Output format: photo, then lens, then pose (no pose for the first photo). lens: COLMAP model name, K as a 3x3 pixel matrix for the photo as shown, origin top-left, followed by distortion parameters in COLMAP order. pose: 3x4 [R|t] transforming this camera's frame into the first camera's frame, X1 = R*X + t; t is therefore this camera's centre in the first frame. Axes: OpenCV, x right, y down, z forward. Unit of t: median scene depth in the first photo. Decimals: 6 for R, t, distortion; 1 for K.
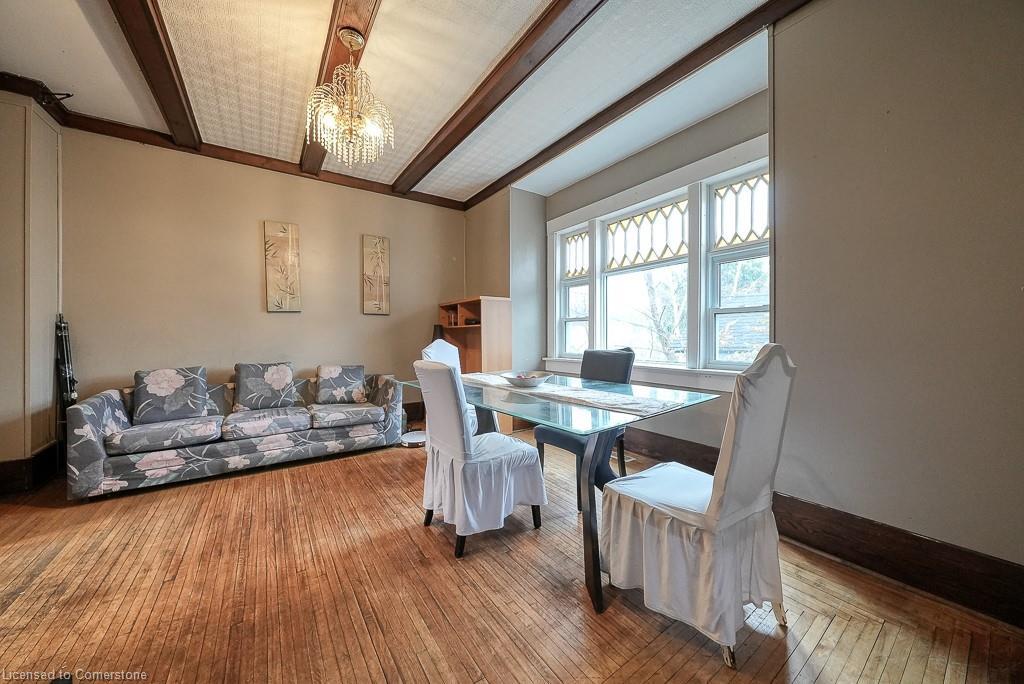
lens RADIAL K [[363.3, 0, 509.6], [0, 363.3, 330.9], [0, 0, 1]] dist [0.000579, 0.000003]
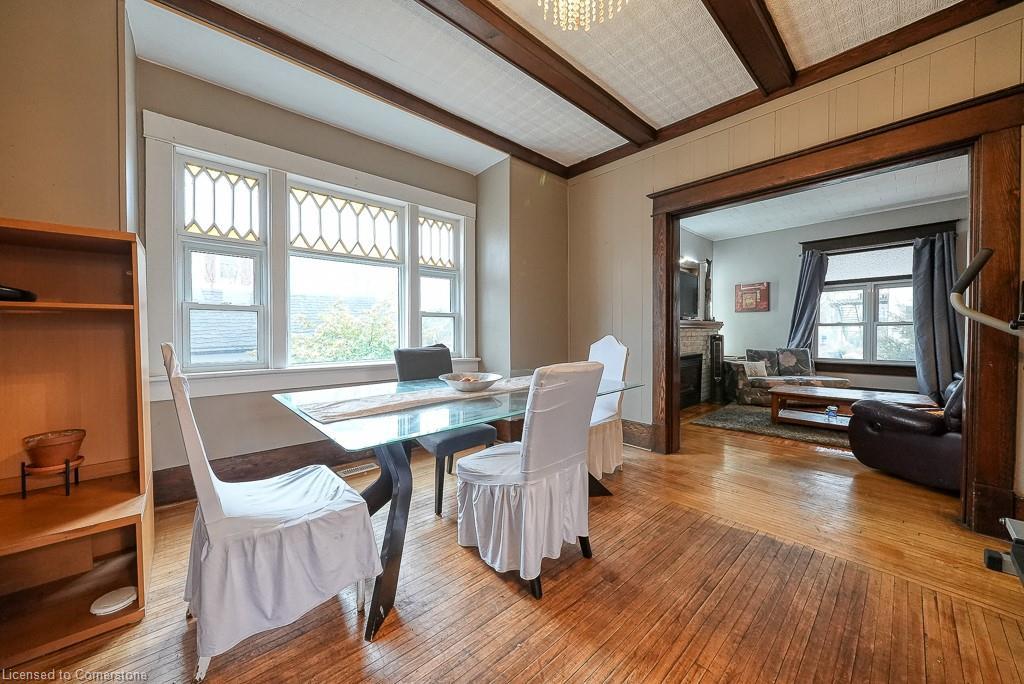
lens RADIAL K [[361.0, 0, 491.7], [0, 361.0, 343.6], [0, 0, 1]] dist [-0.020773, -0.000112]
pose [[-0.106114, -0.017177, 0.994206, -0.630928], [0.001875, 0.999846, 0.017474, 0.024628], [-0.994352, 0.003719, -0.106066, 0.817523]]
